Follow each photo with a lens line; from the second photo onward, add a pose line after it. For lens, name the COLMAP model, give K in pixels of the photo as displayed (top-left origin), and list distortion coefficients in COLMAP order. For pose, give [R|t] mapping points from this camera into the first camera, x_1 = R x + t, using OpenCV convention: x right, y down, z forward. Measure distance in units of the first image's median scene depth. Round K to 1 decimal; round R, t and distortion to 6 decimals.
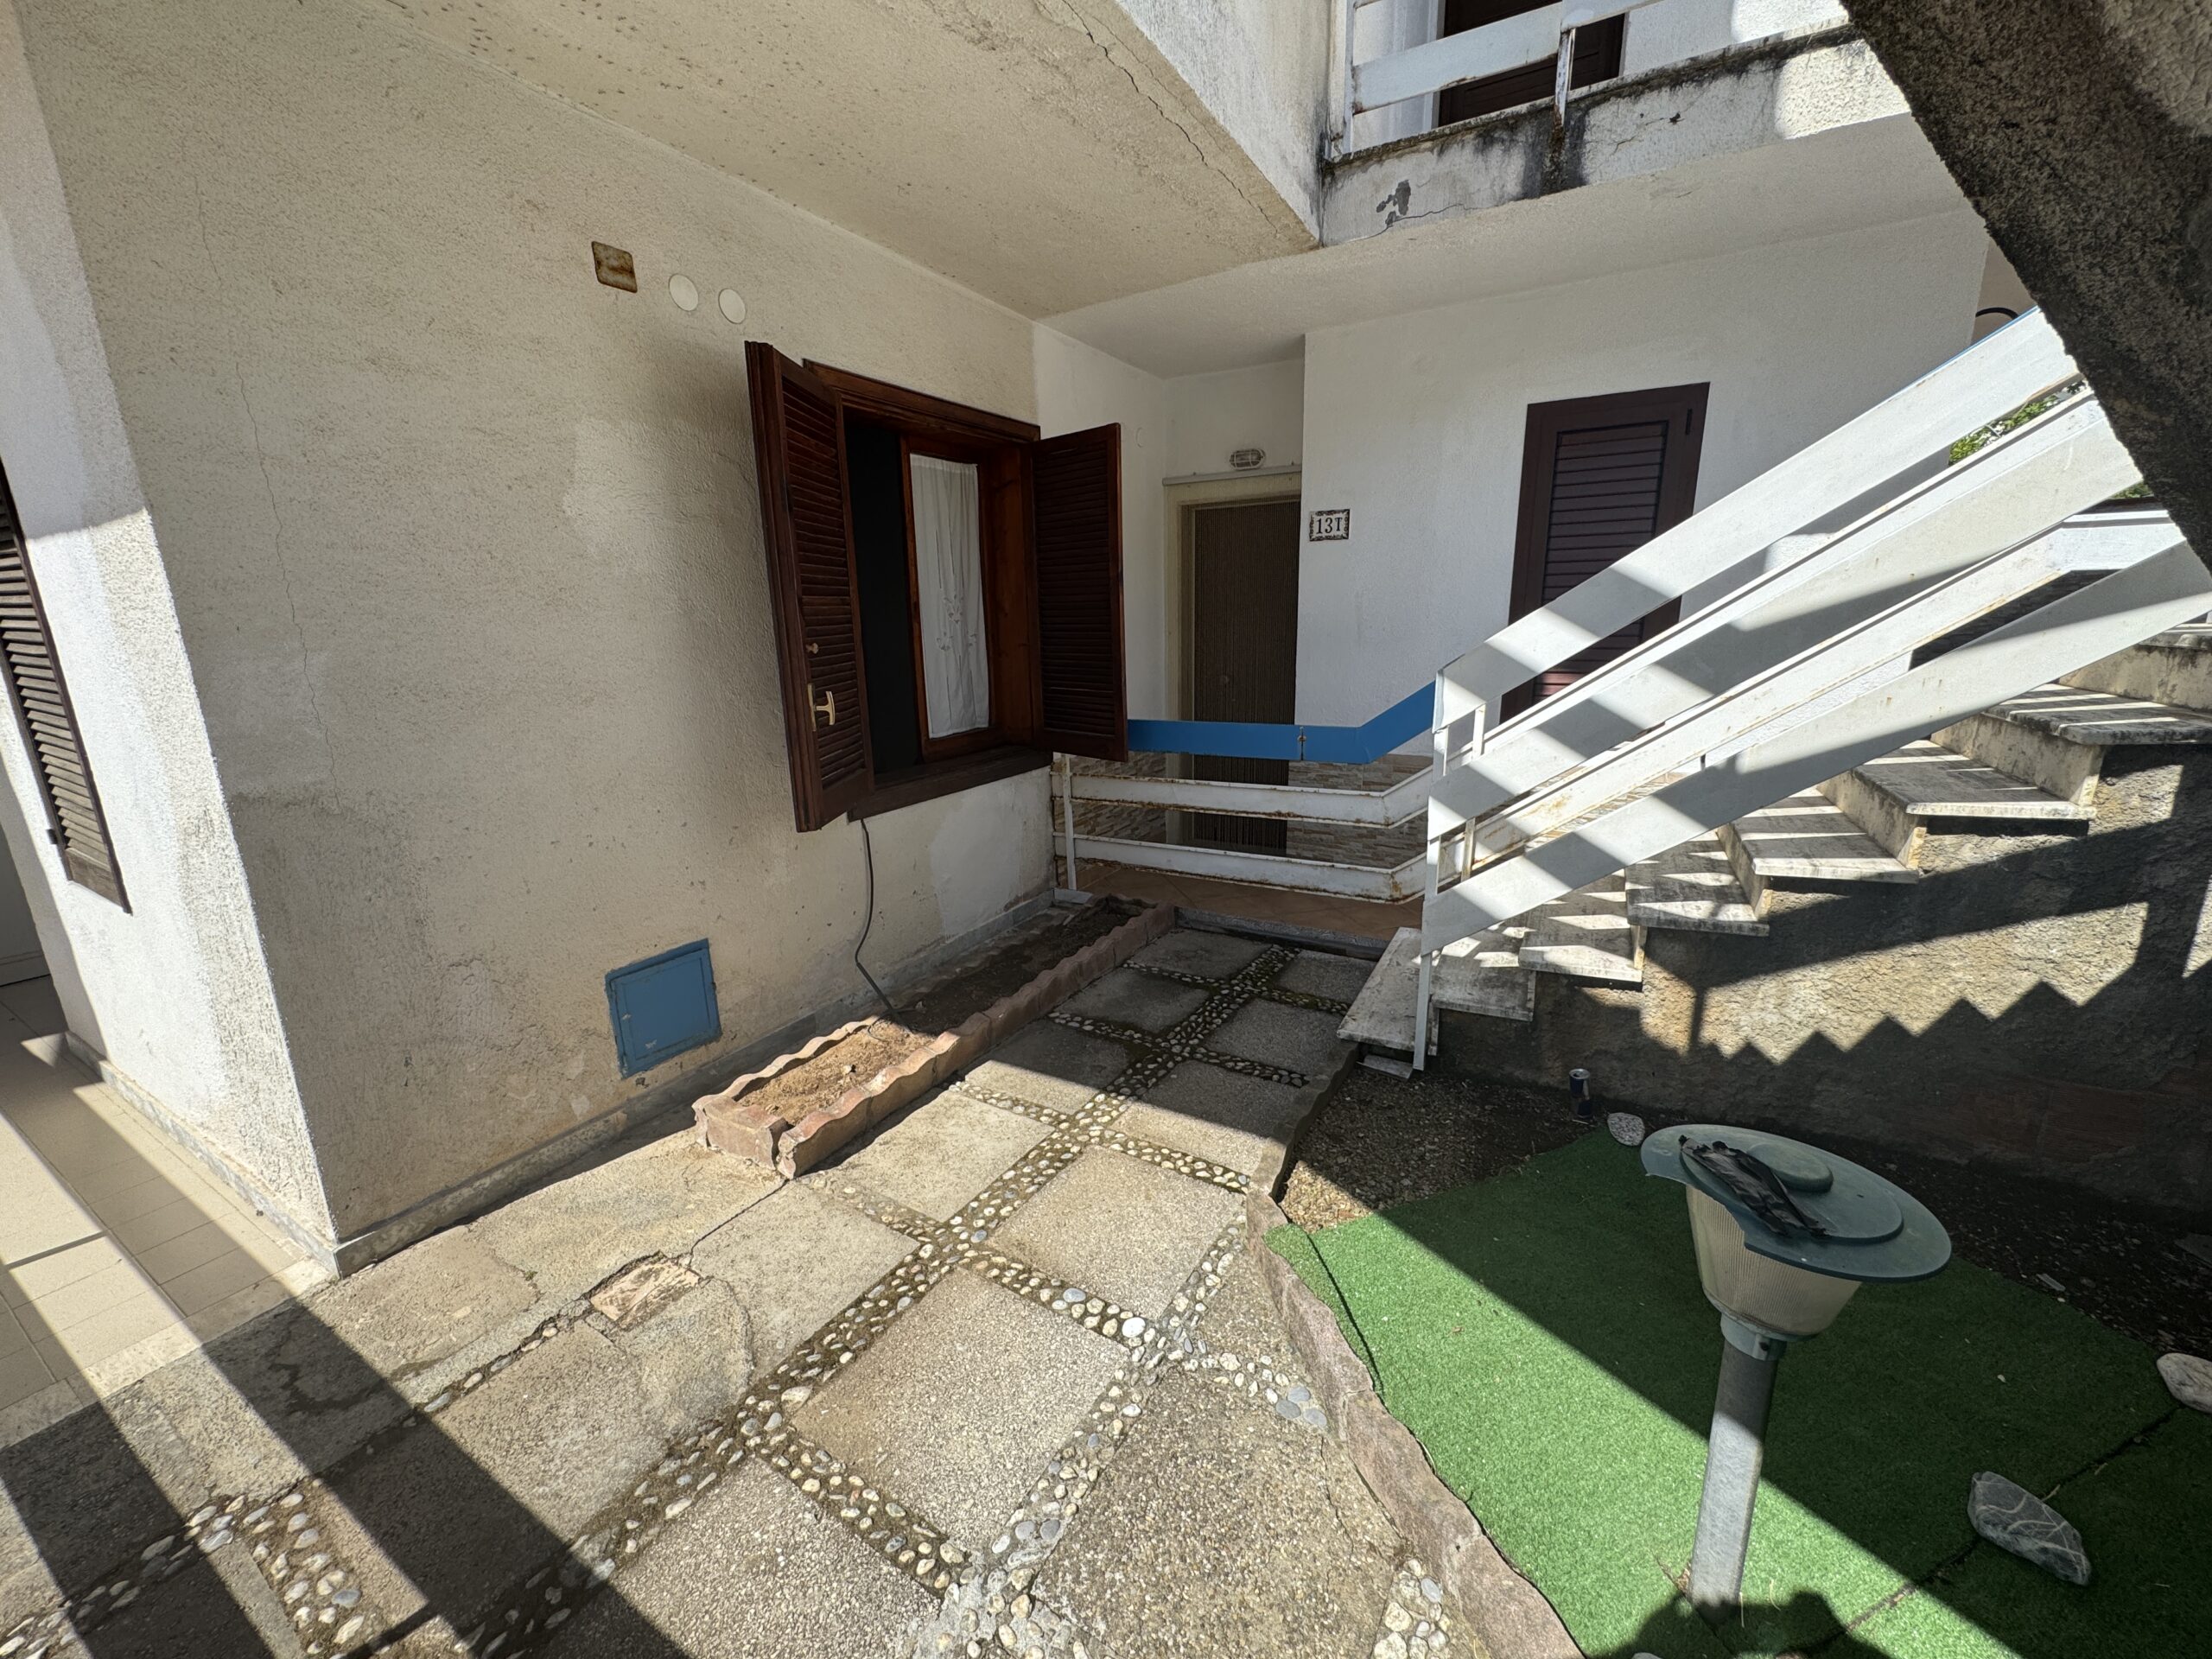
lens RADIAL K [[883.7, 0, 1101.7], [0, 883.7, 831.6], [0, 0, 1]] dist [-0.003091, 0.000042]
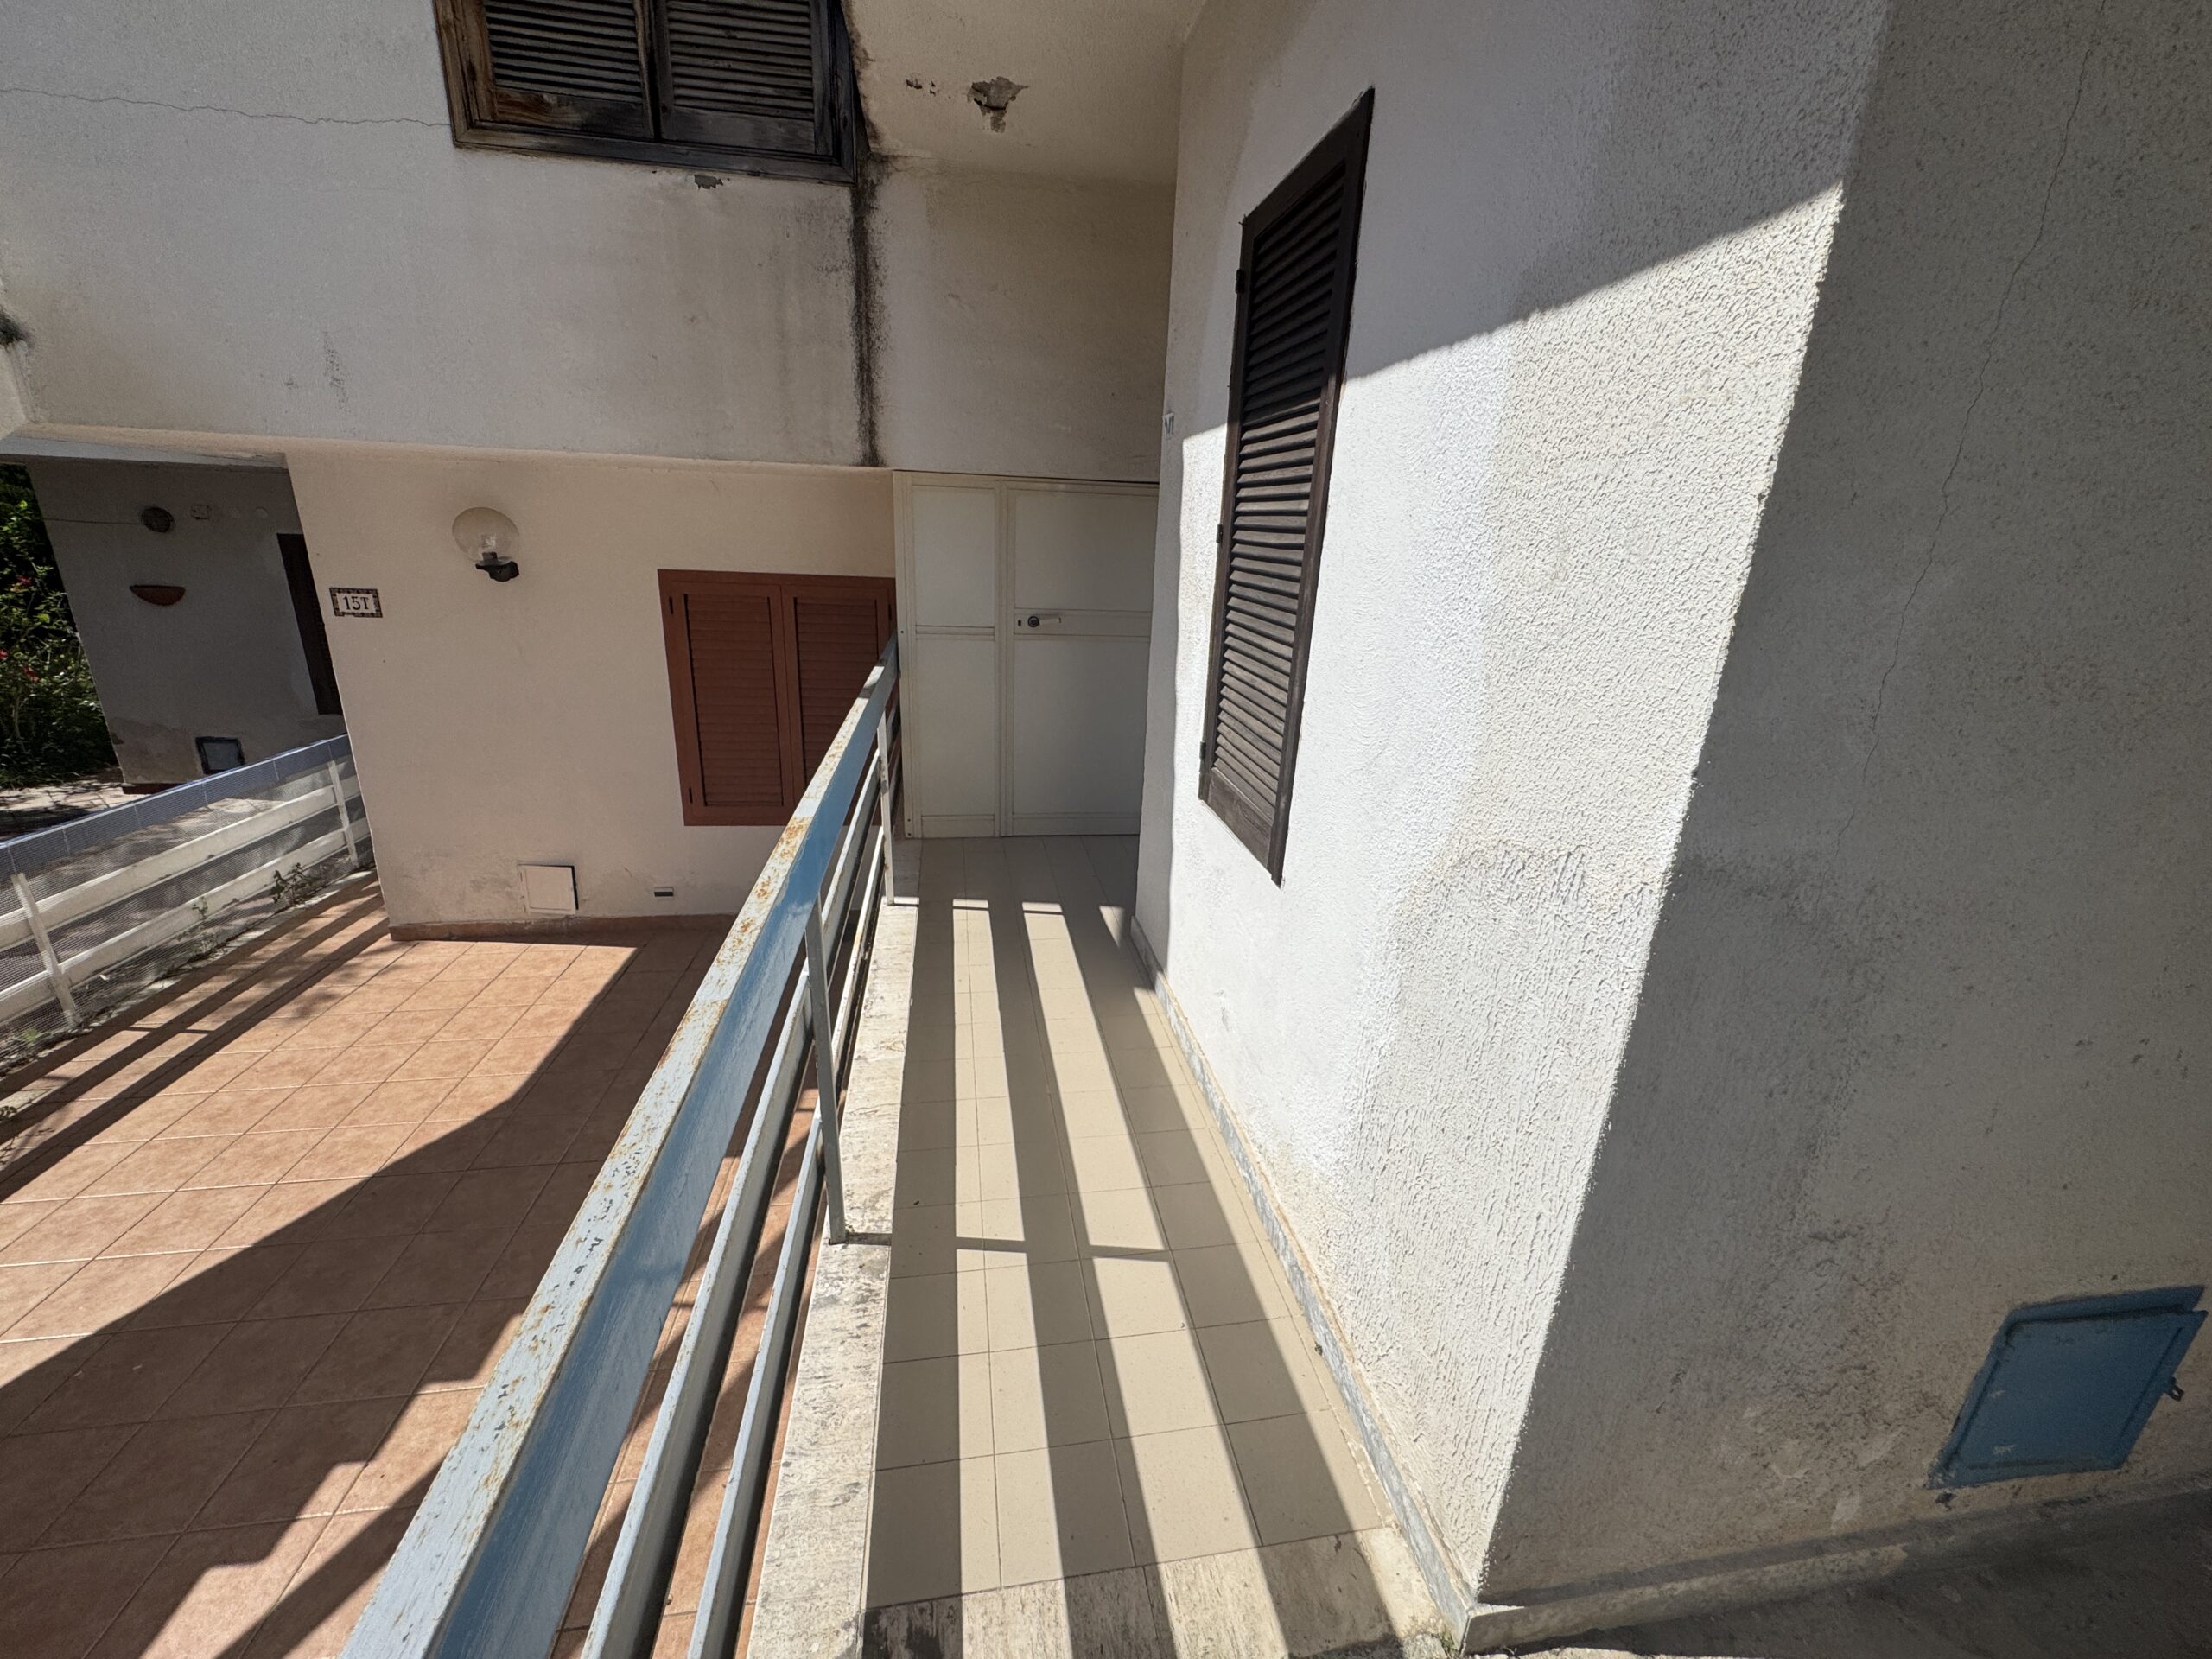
lens RADIAL K [[883.7, 0, 1101.7], [0, 883.7, 831.6], [0, 0, 1]] dist [-0.003091, 0.000042]
pose [[0.642977, 0.283727, -0.711393, -0.641676], [-0.237179, 0.956953, 0.167295, -0.044883], [0.728235, 0.061161, 0.682593, 0.336535]]
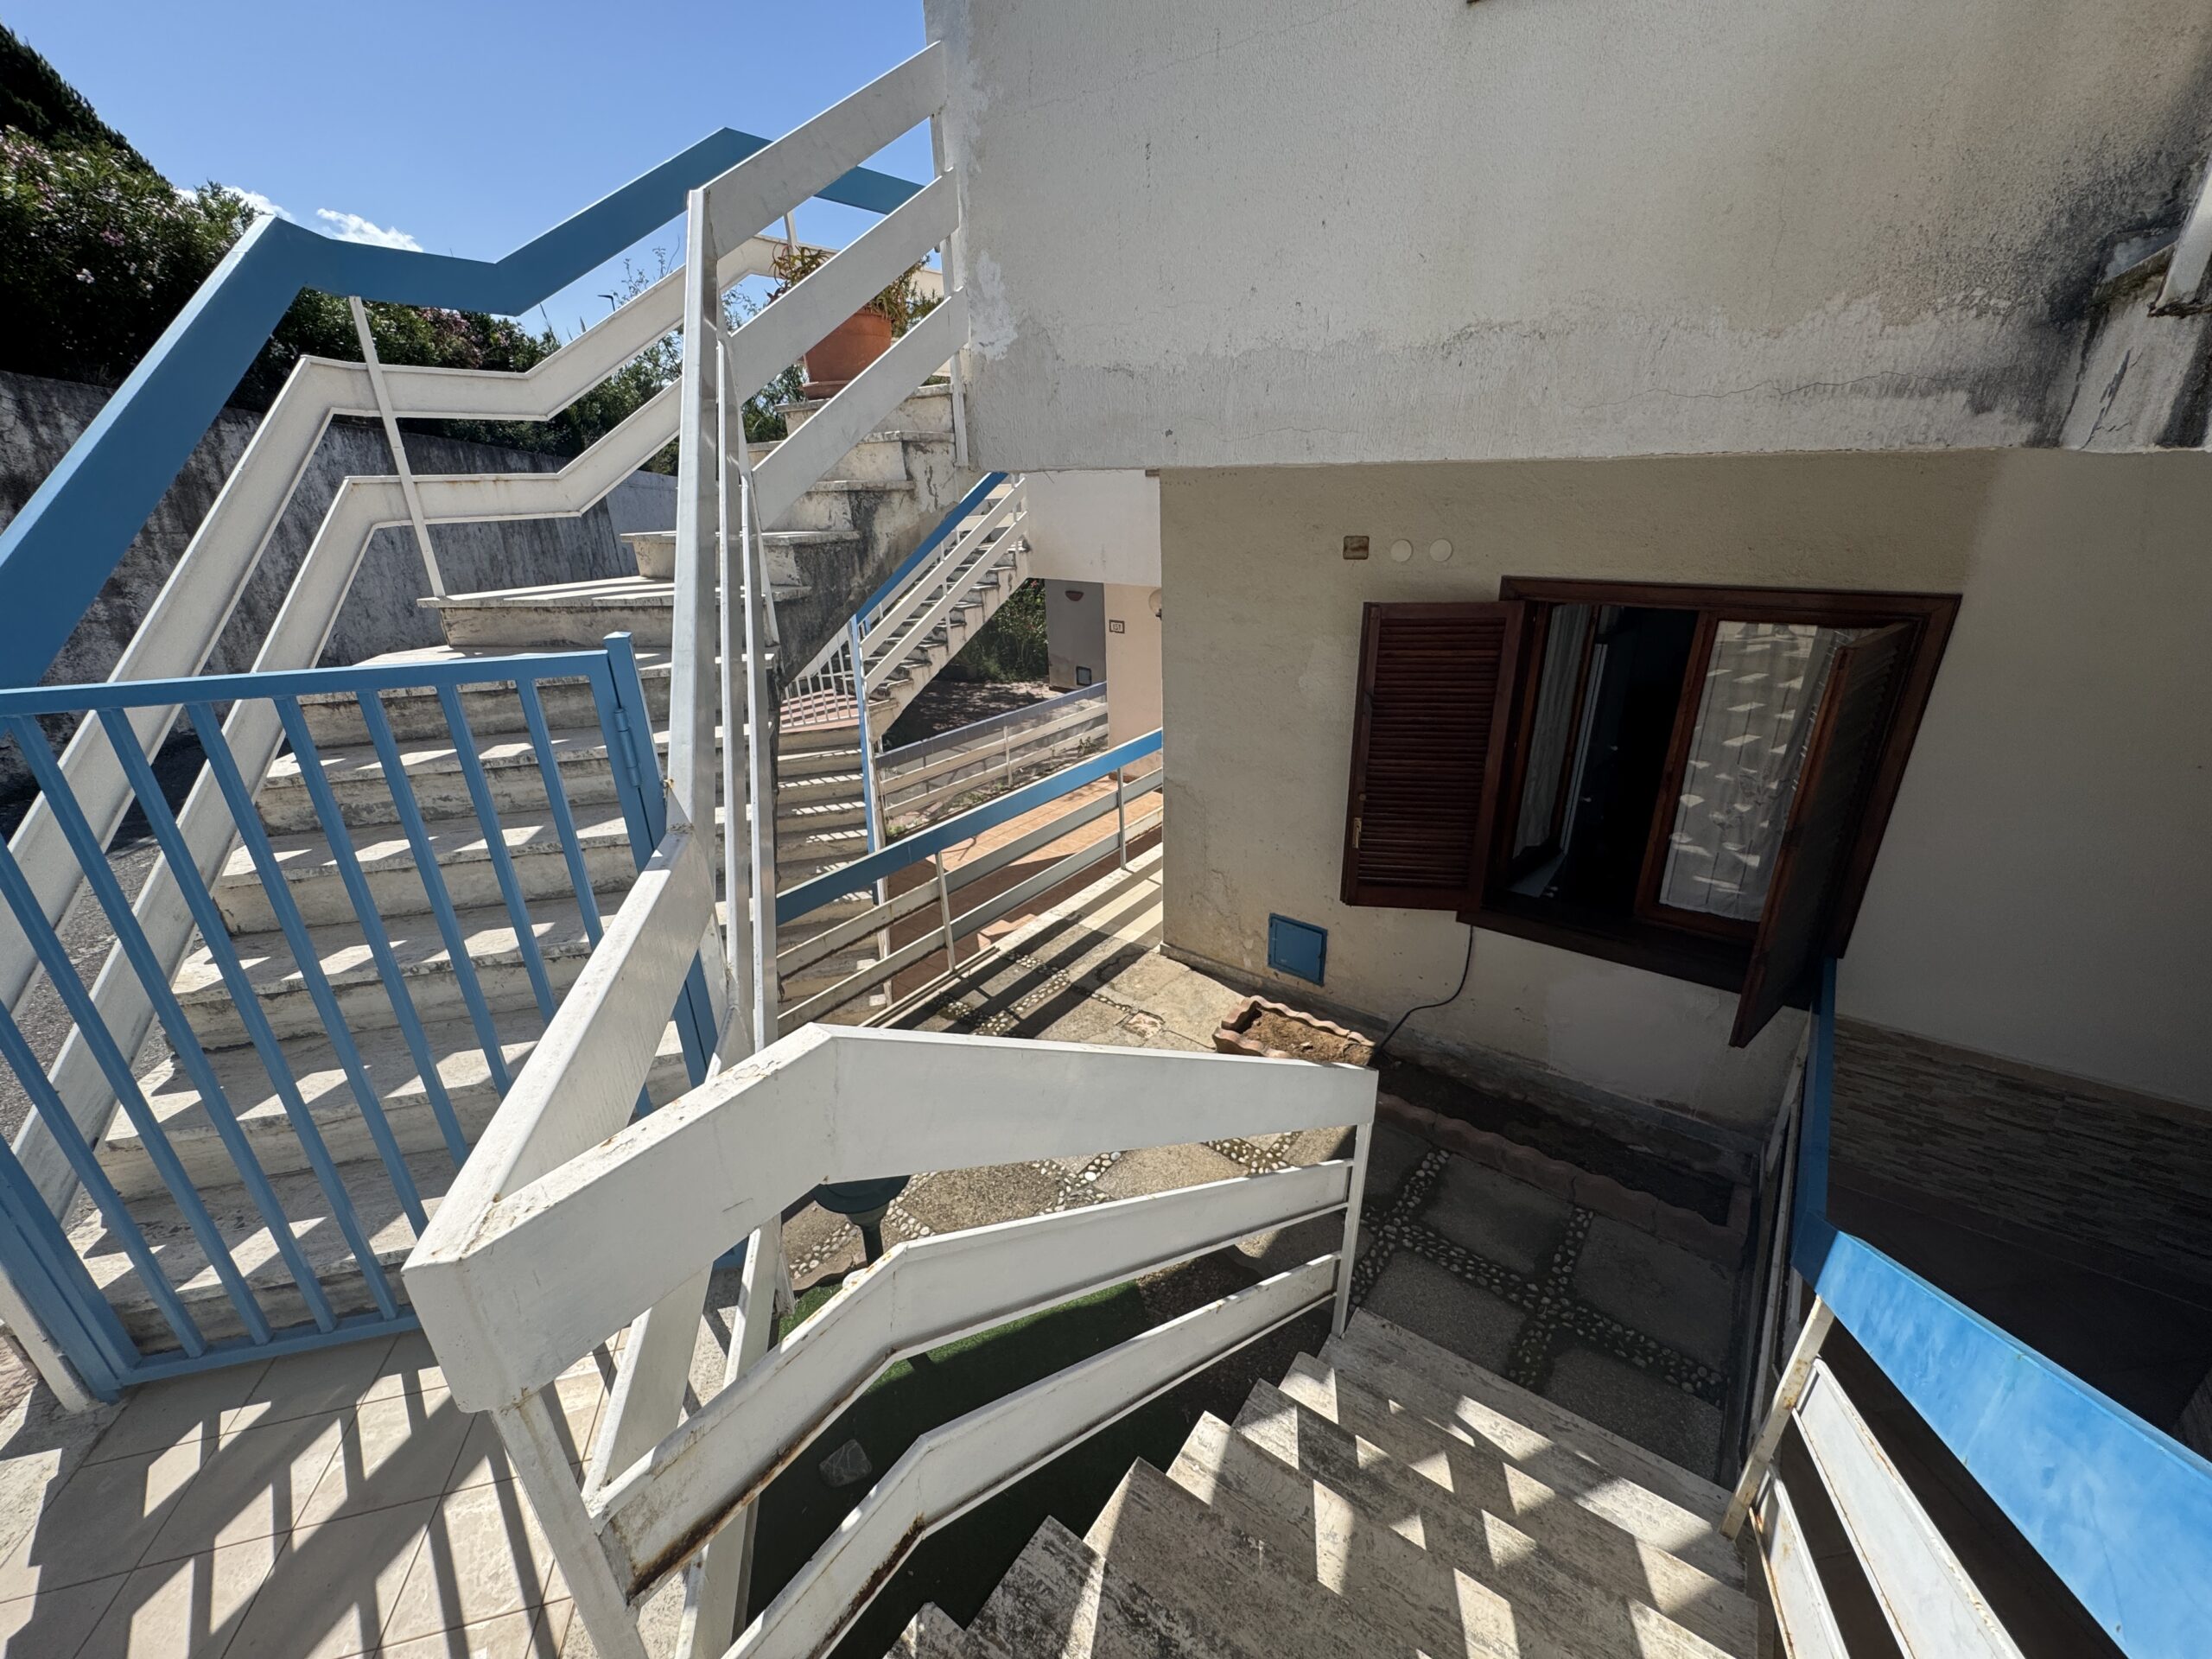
lens RADIAL K [[883.7, 0, 1101.7], [0, 883.7, 831.6], [0, 0, 1]] dist [-0.003091, 0.000042]
pose [[-0.114061, 0.407106, -0.906231, 1.172043], [-0.205106, 0.882883, 0.422432, -0.749478], [0.972071, 0.234057, -0.017202, 0.673127]]
